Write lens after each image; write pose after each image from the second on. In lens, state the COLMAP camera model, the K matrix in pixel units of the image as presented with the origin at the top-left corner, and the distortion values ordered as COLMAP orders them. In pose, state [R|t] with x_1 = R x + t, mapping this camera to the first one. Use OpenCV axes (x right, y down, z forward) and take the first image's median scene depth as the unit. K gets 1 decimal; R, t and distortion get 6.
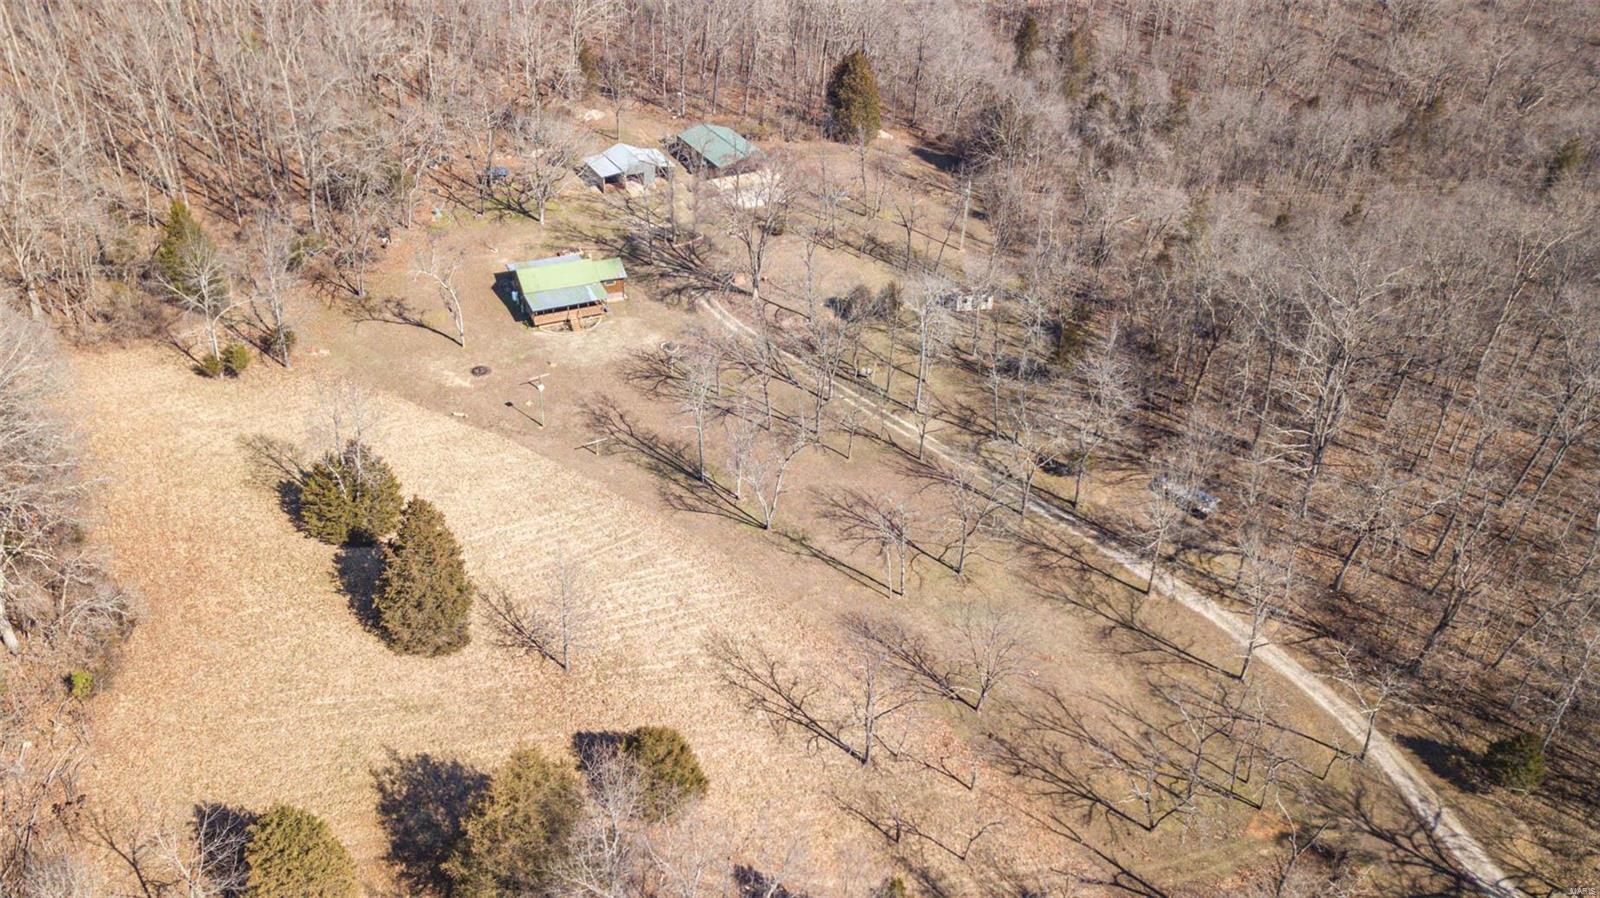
lens RADIAL K [[1198.7, 0, 800.0], [0, 1198.7, 449.0], [0, 0, 1]] dist [0.123570, -0.450895]
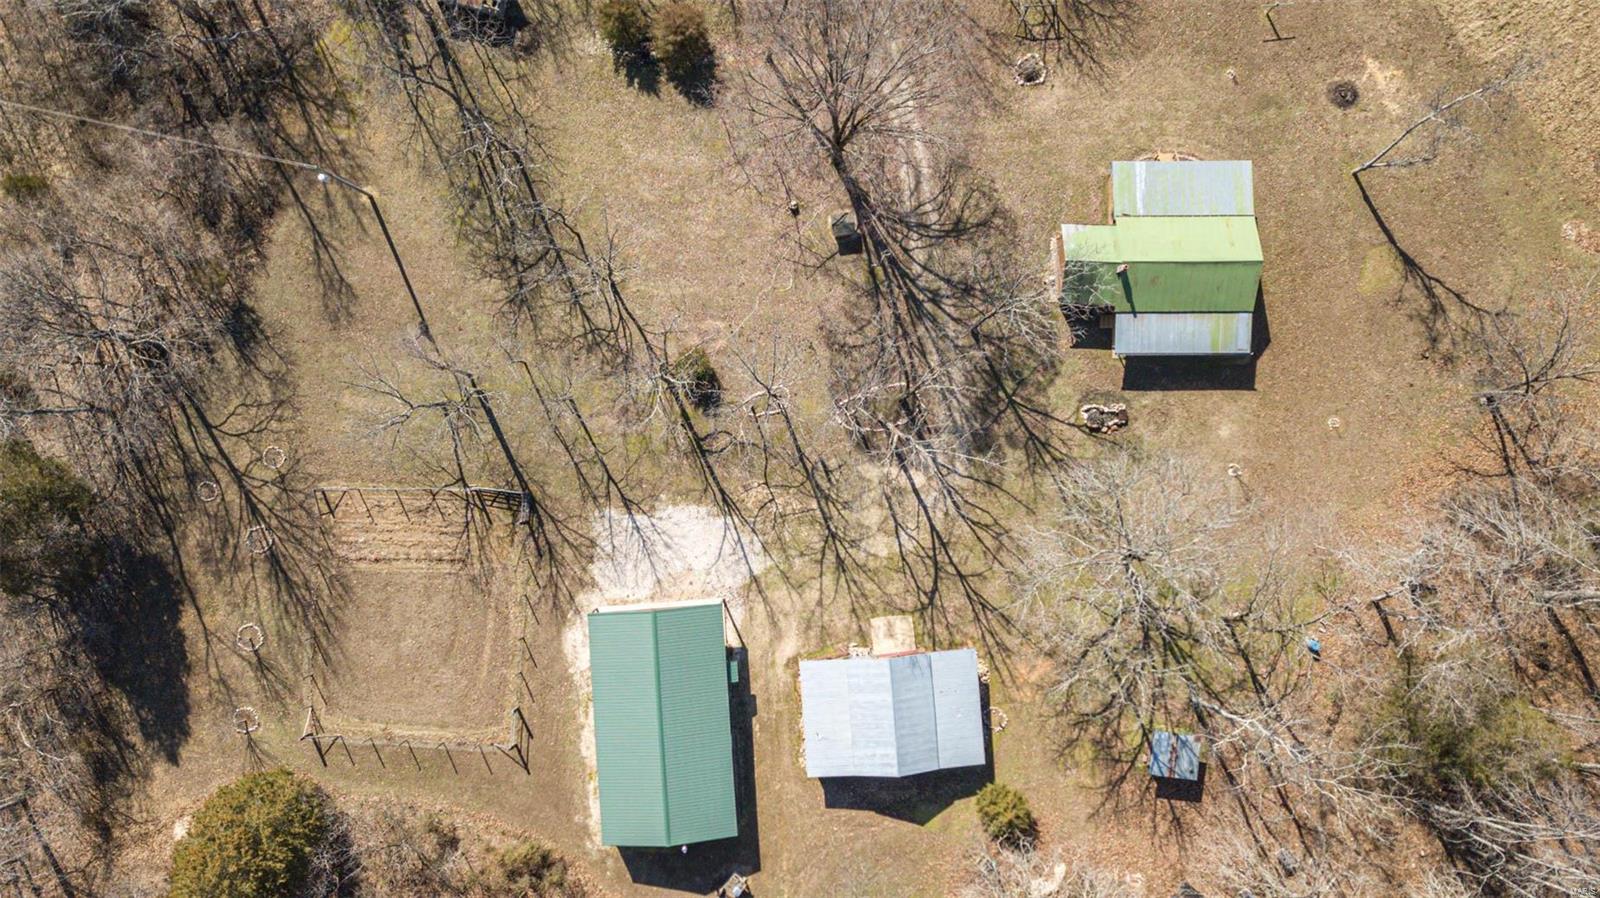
lens RADIAL K [[1222.3, 0, 800.0], [0, 1222.3, 449.0], [0, 0, 1]] dist [0.056366, -0.095833]
pose [[-0.903740, -0.425768, -0.044448, -0.052718], [0.202967, -0.517593, 0.831205, -0.649599], [-0.376906, 0.742172, 0.554186, 0.774595]]
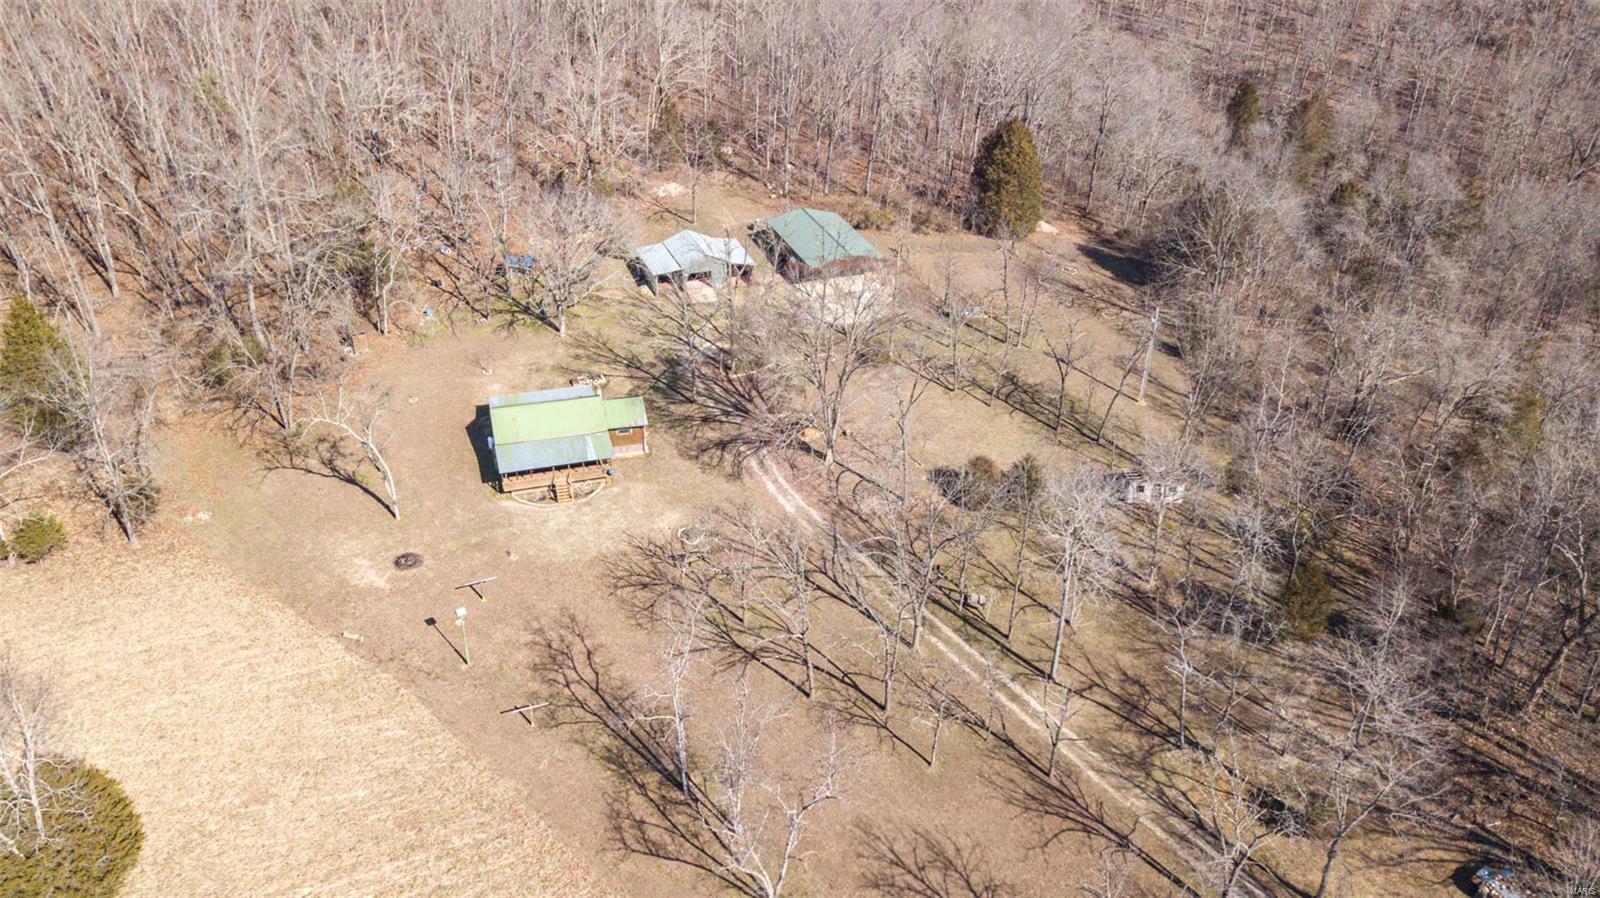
lens RADIAL K [[1222.3, 0, 800.0], [0, 1222.3, 449.0], [0, 0, 1]] dist [0.056366, -0.095833]
pose [[0.988680, 0.061697, -0.136765, 0.040836], [-0.069023, 0.996387, -0.049483, -0.094870], [0.133218, 0.058363, 0.989367, 0.292749]]
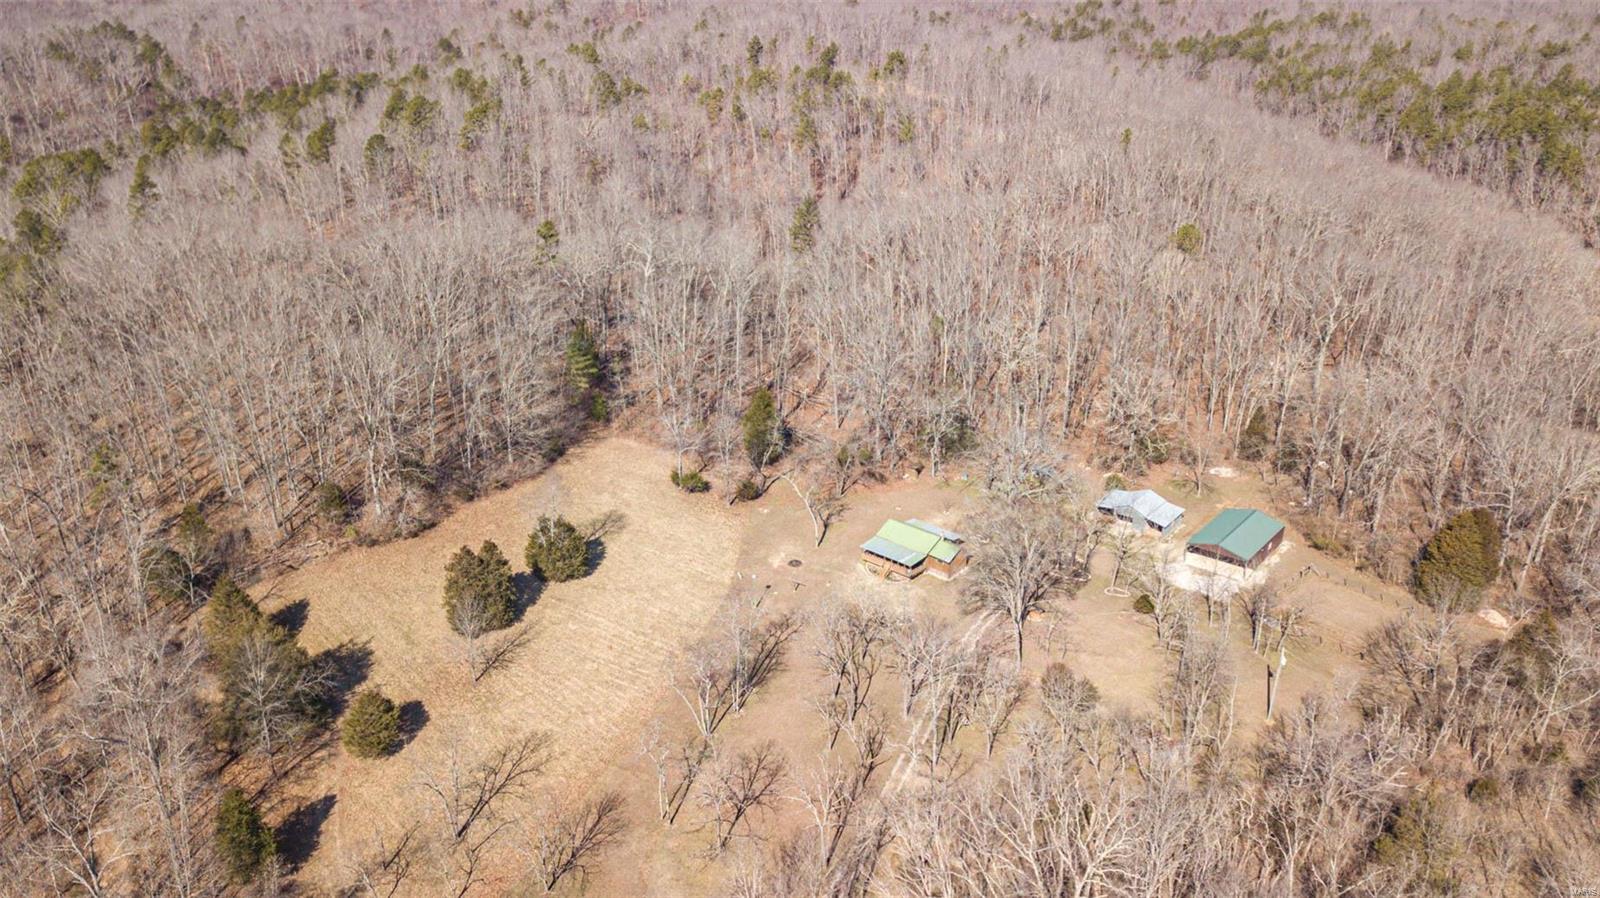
lens RADIAL K [[1222.3, 0, 800.0], [0, 1222.3, 449.0], [0, 0, 1]] dist [0.056366, -0.095833]
pose [[0.388320, 0.317104, -0.865247, 0.739469], [-0.510388, 0.855775, 0.084572, -0.249056], [0.767275, 0.408771, 0.494161, 0.254209]]
